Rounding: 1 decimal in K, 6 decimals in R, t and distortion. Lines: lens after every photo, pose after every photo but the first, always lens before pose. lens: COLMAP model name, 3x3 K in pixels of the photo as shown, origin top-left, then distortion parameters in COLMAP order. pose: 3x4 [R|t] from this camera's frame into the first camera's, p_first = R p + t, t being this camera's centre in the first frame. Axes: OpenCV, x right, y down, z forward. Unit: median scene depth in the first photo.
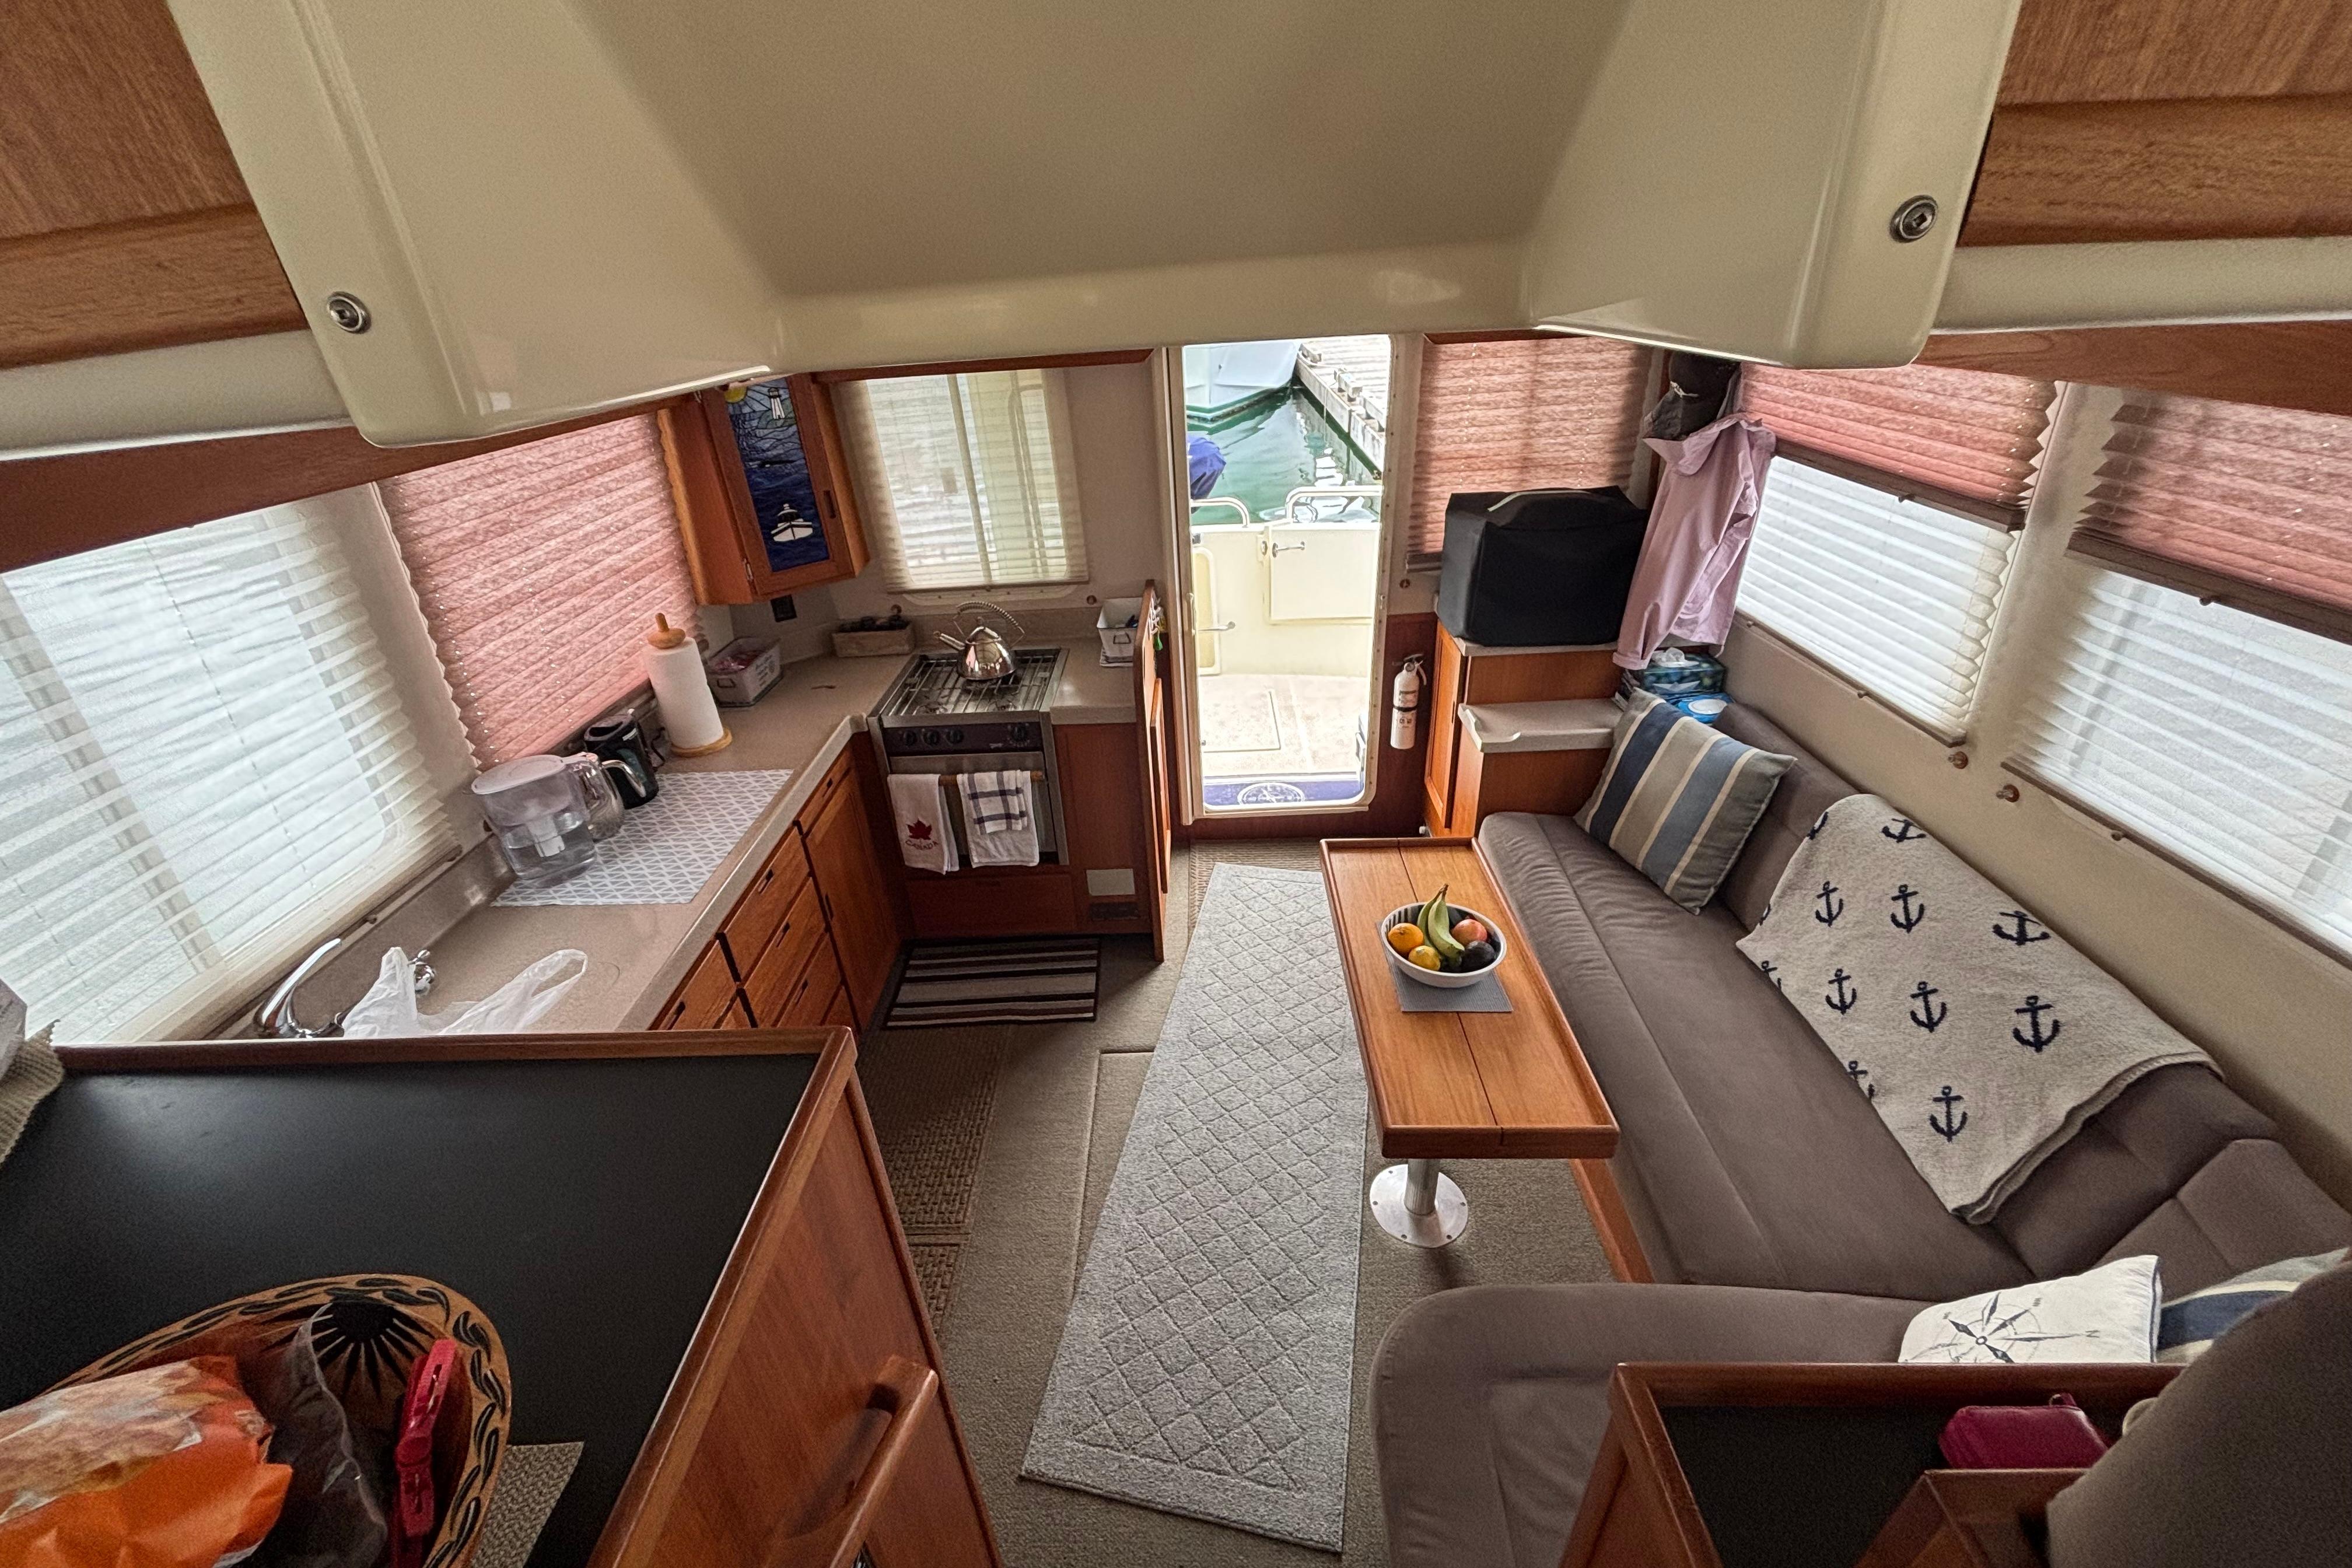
lens RADIAL K [[938.0, 0, 1159.8], [0, 938.0, 789.0], [0, 0, 1]] dist [-0.004401, -0.000600]
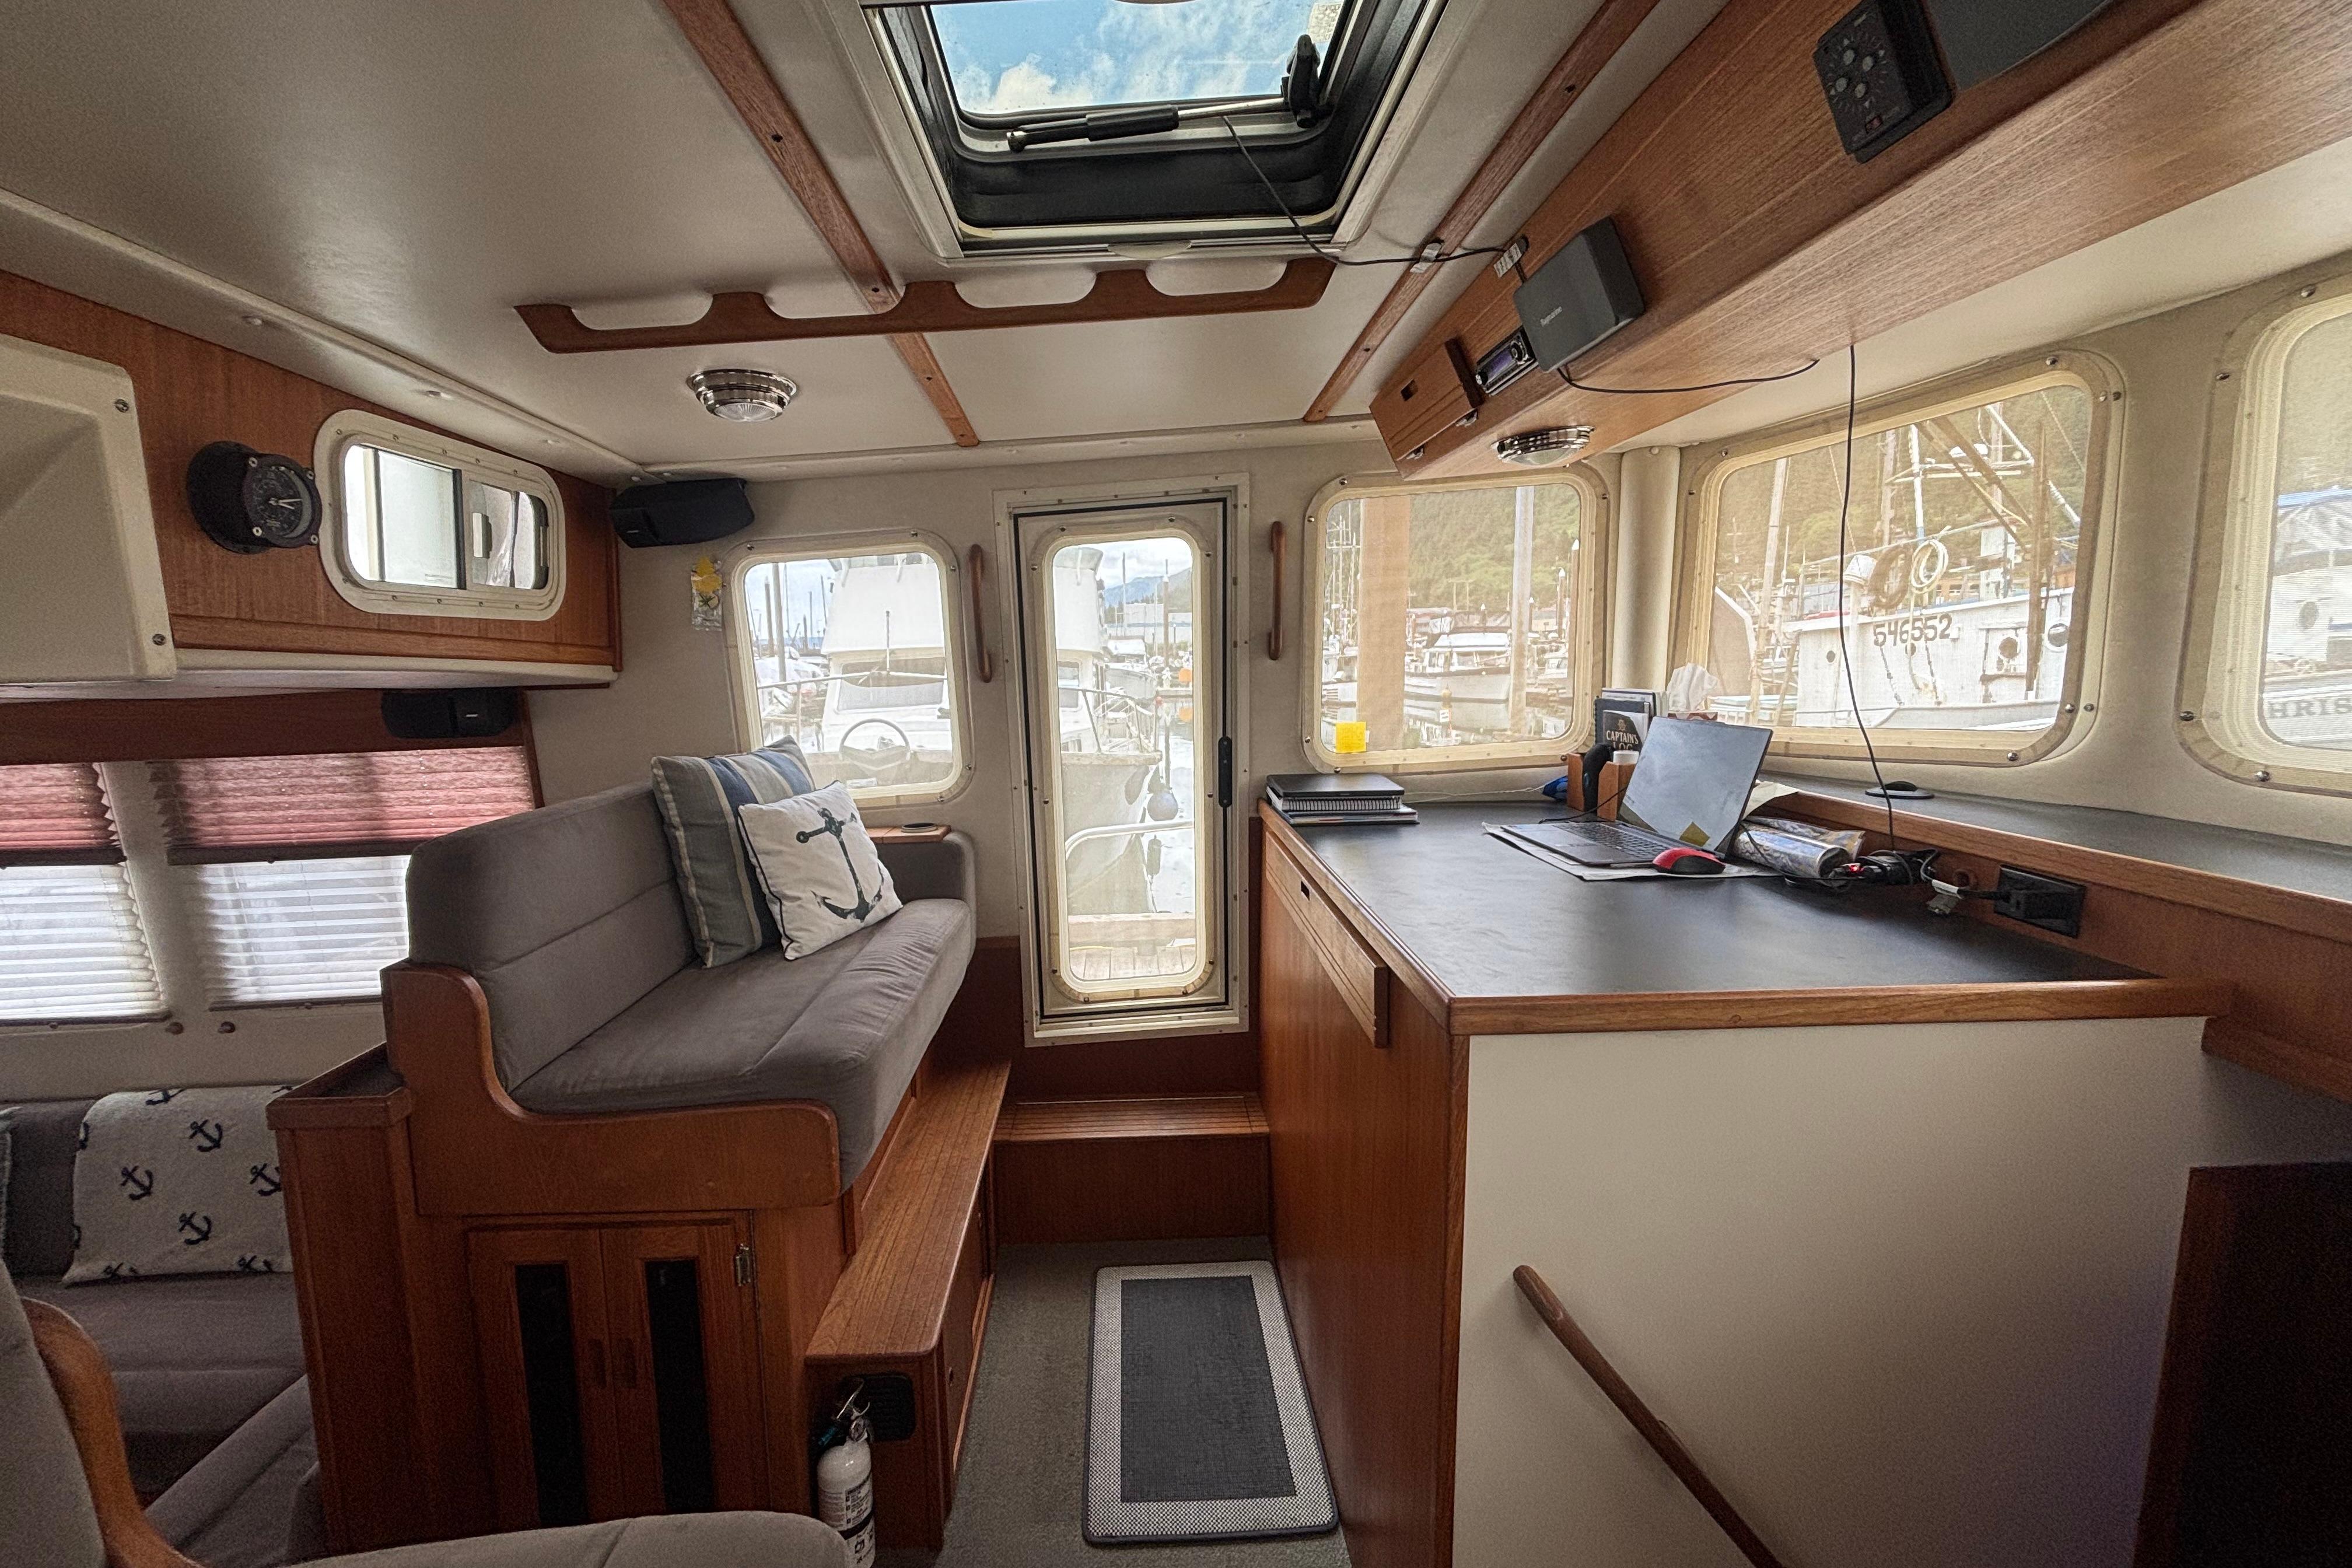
lens RADIAL K [[938.0, 0, 1139.6], [0, 938.0, 771.9], [0, 0, 1]] dist [-0.004401, -0.000600]
pose [[-0.066584, -0.064231, 0.995711, -0.386897], [0.513395, 0.853484, 0.089387, 0.181034], [-0.855565, 0.517145, -0.023852, -0.234996]]
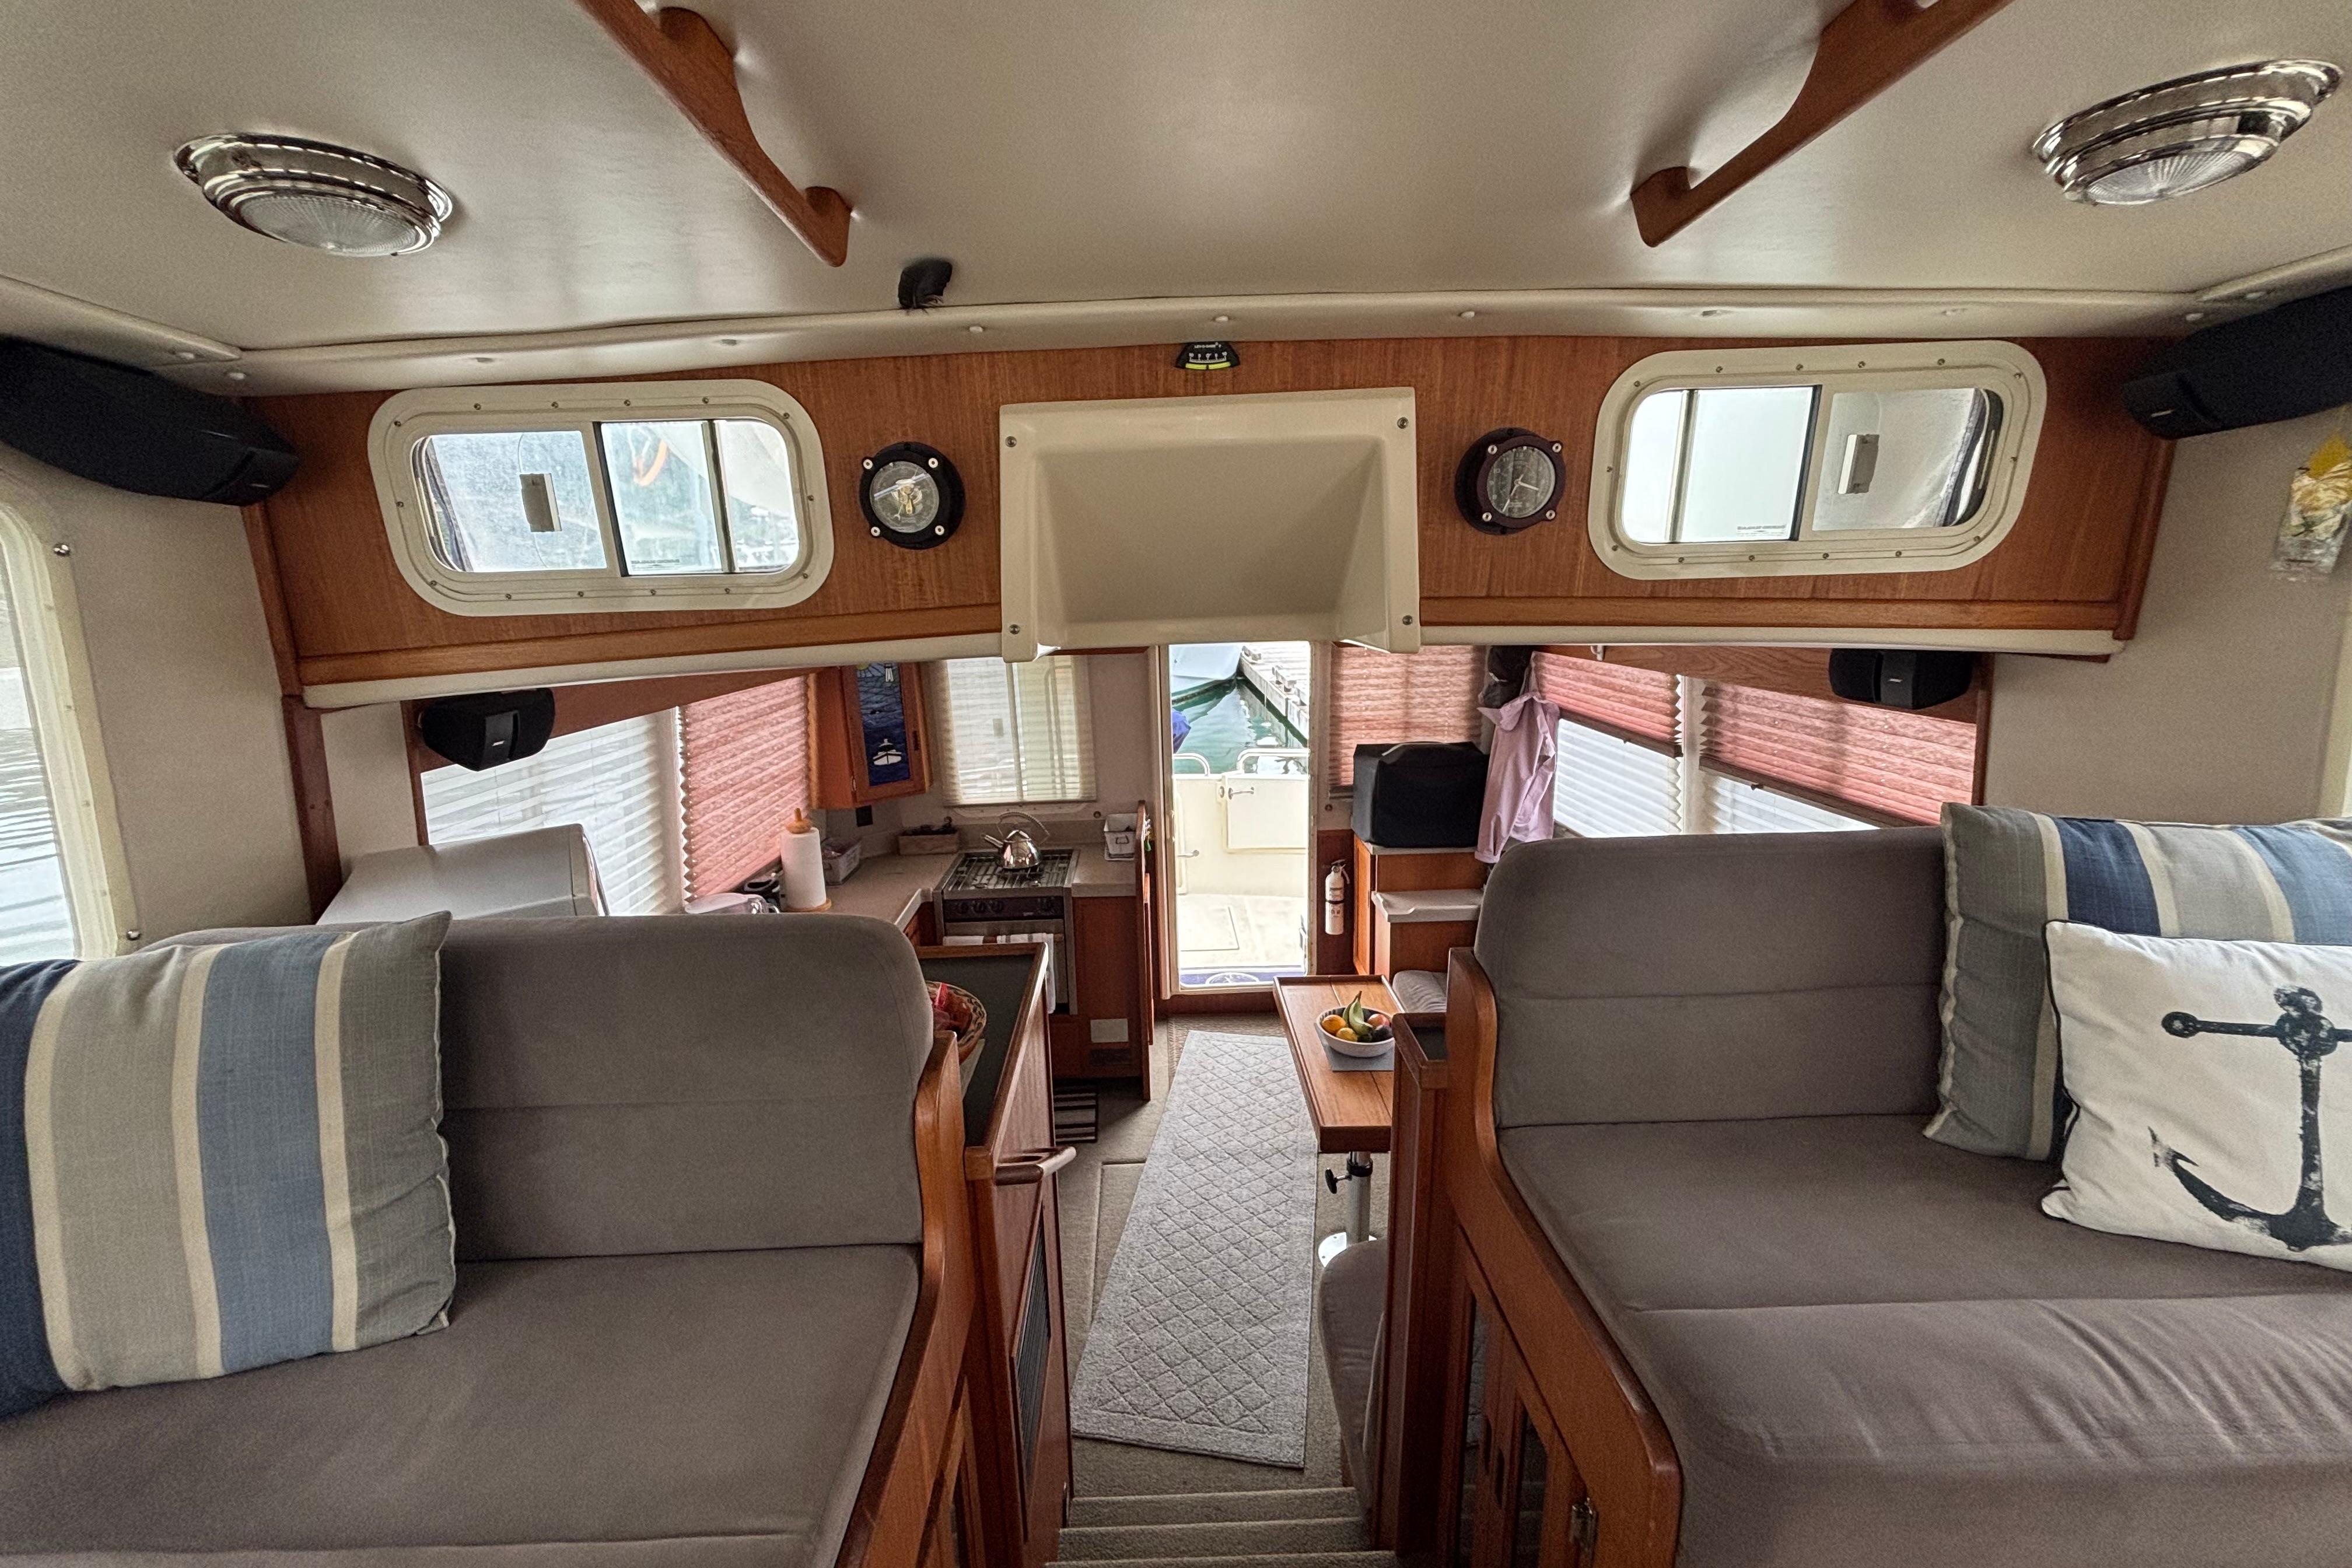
lens RADIAL K [[938.0, 0, 1175.4], [0, 938.0, 779.8], [0, 0, 1]] dist [-0.004401, -0.000600]
pose [[0.997601, 0.018871, 0.066606, -0.062764], [0.001449, 0.956227, -0.292623, 0.169592], [-0.069212, 0.292018, 0.953905, -0.355760]]
